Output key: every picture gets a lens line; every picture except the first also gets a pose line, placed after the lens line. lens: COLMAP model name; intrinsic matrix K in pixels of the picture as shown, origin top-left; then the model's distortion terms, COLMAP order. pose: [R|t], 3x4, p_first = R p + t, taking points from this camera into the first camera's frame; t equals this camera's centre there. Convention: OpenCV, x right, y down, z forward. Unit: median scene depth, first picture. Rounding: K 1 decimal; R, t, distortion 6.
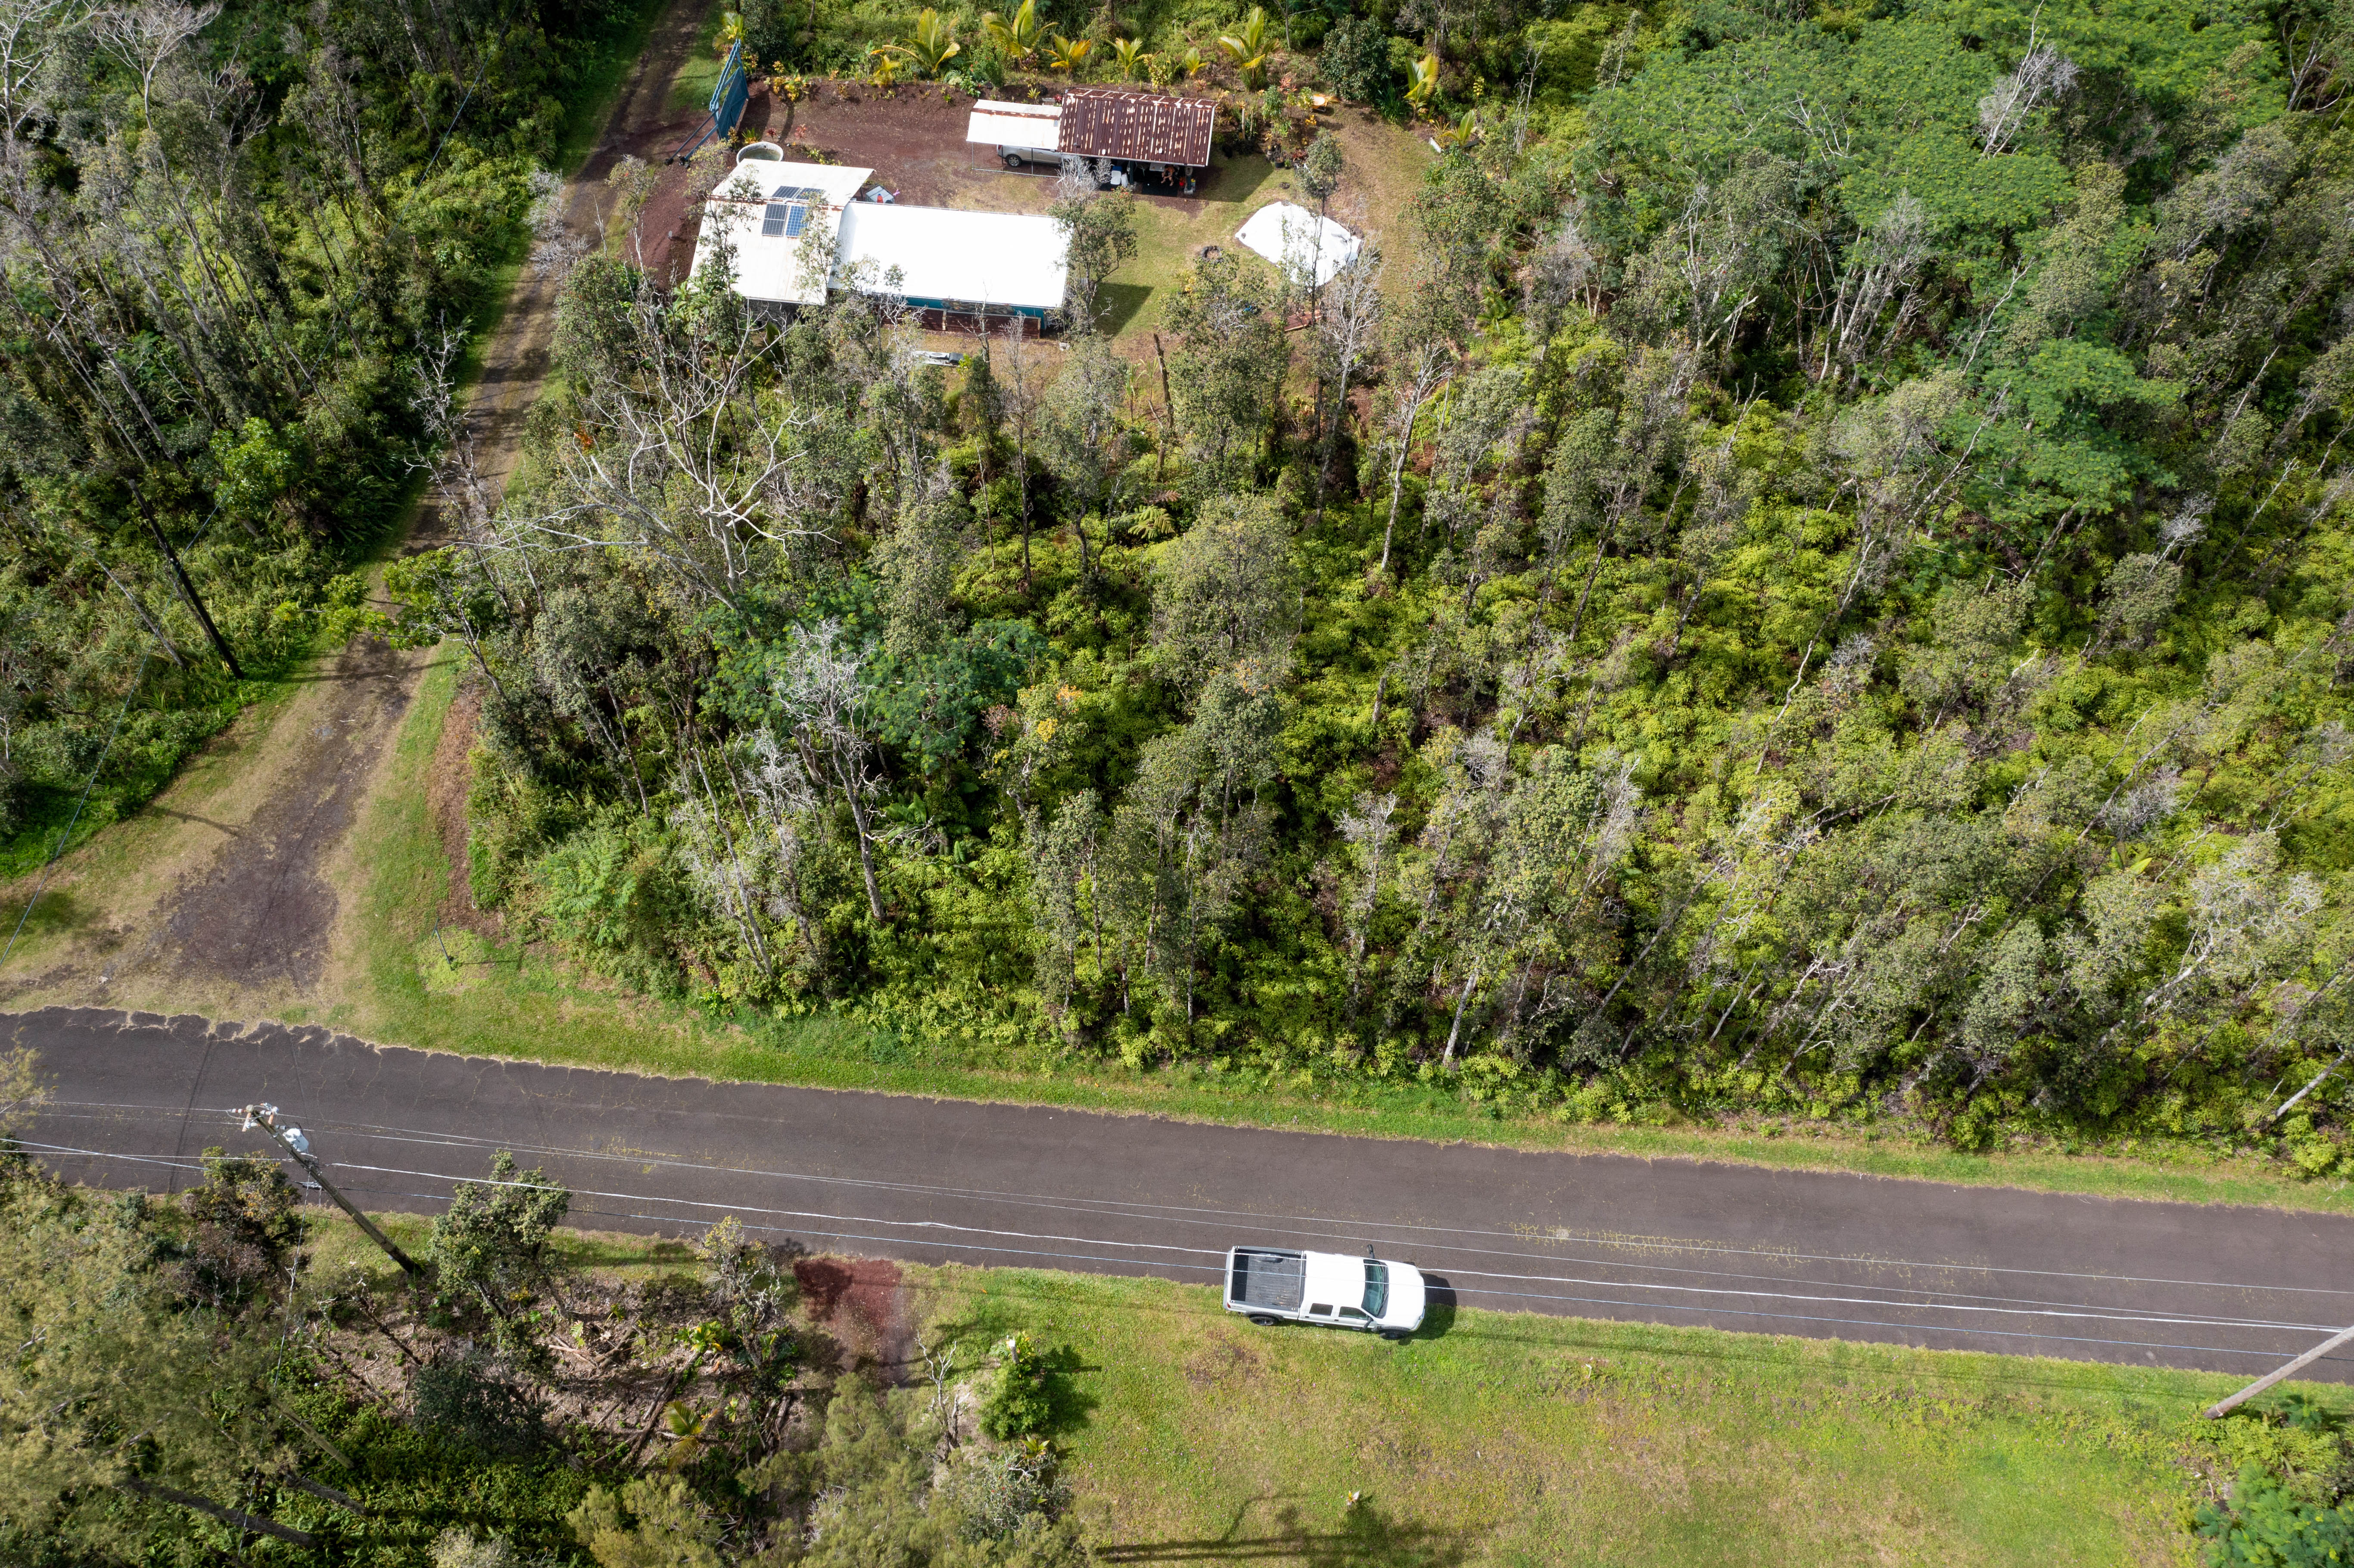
lens RADIAL K [[1854.0, 0, 1172.2], [0, 1854.0, 790.1], [0, 0, 1]] dist [-0.006875, 0.008581]
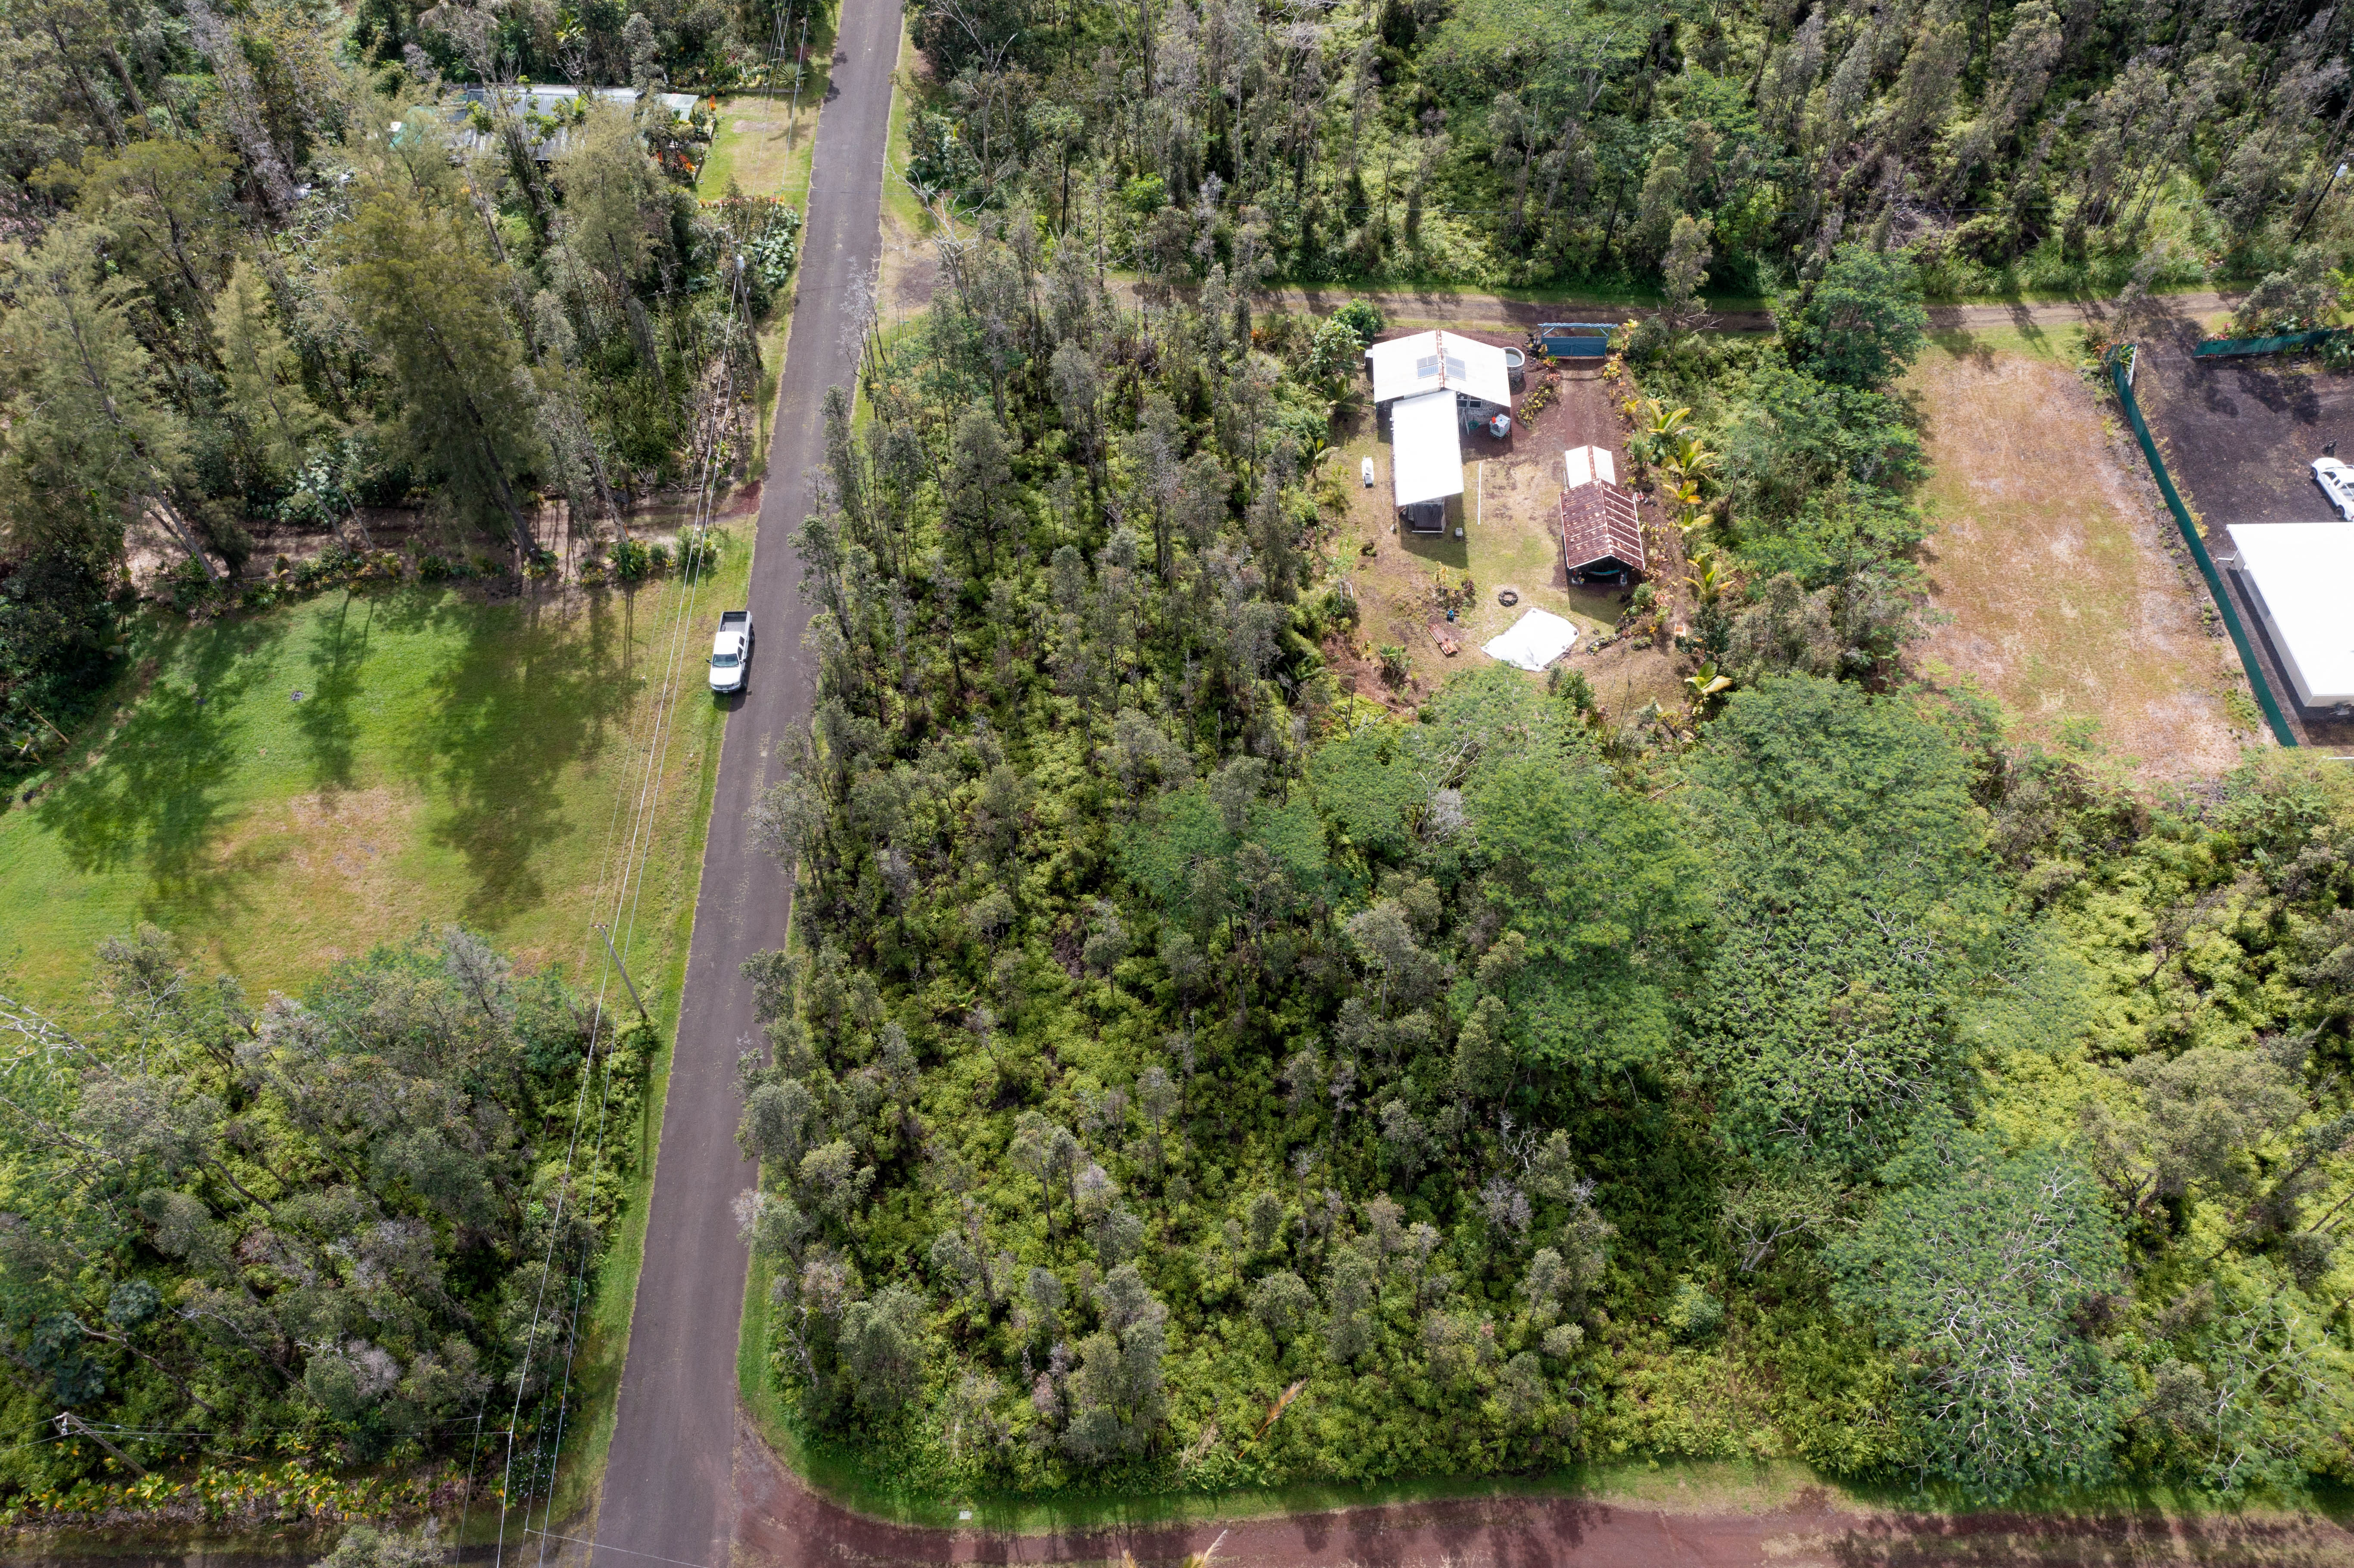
lens RADIAL K [[1854.0, 0, 1172.2], [0, 1854.0, 790.1], [0, 0, 1]] dist [-0.006875, 0.008581]
pose [[0.093062, 0.793739, -0.601097, 1.379807], [-0.818446, 0.404782, 0.407796, -0.848916], [0.566997, 0.454015, 0.687302, -0.083264]]
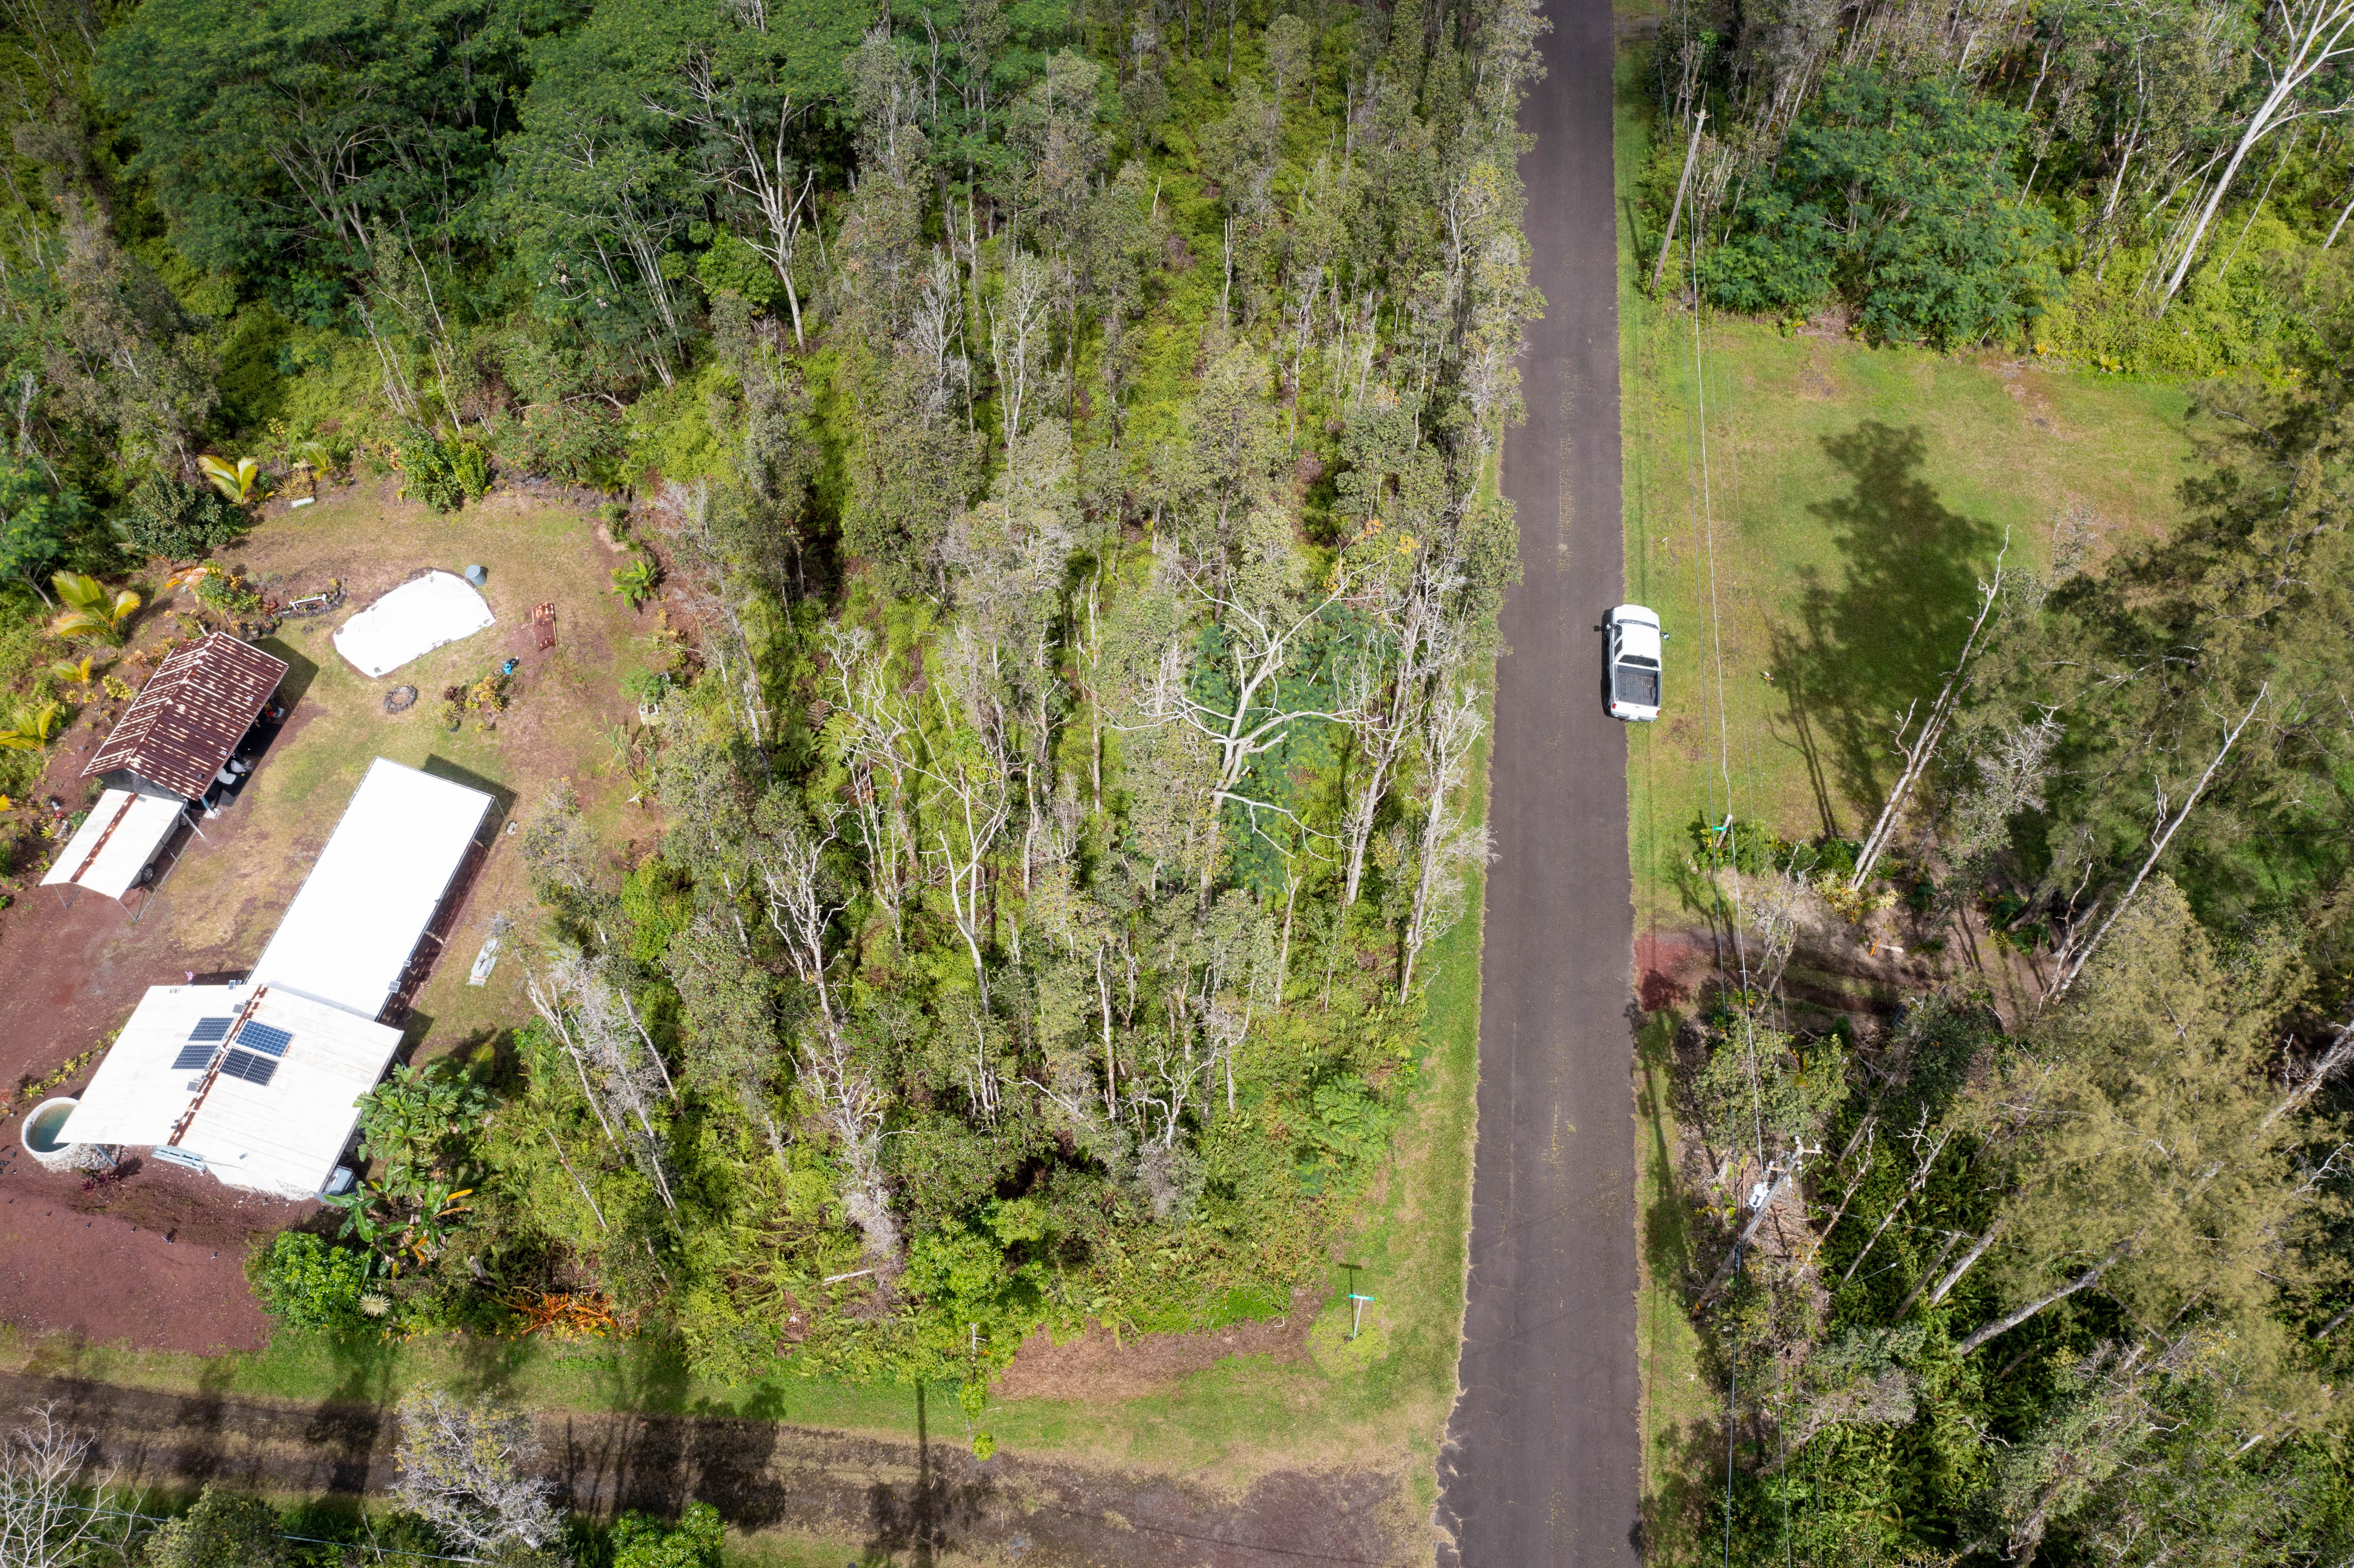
lens RADIAL K [[1868.5, 0, 1175.4], [0, 1868.5, 773.6], [0, 0, 1]] dist [-0.002321, 0.005552]
pose [[0.060092, -0.782607, 0.619609, -0.765949], [0.816761, 0.395395, 0.420196, -0.492660], [-0.573839, 0.480822, 0.662962, 0.298208]]
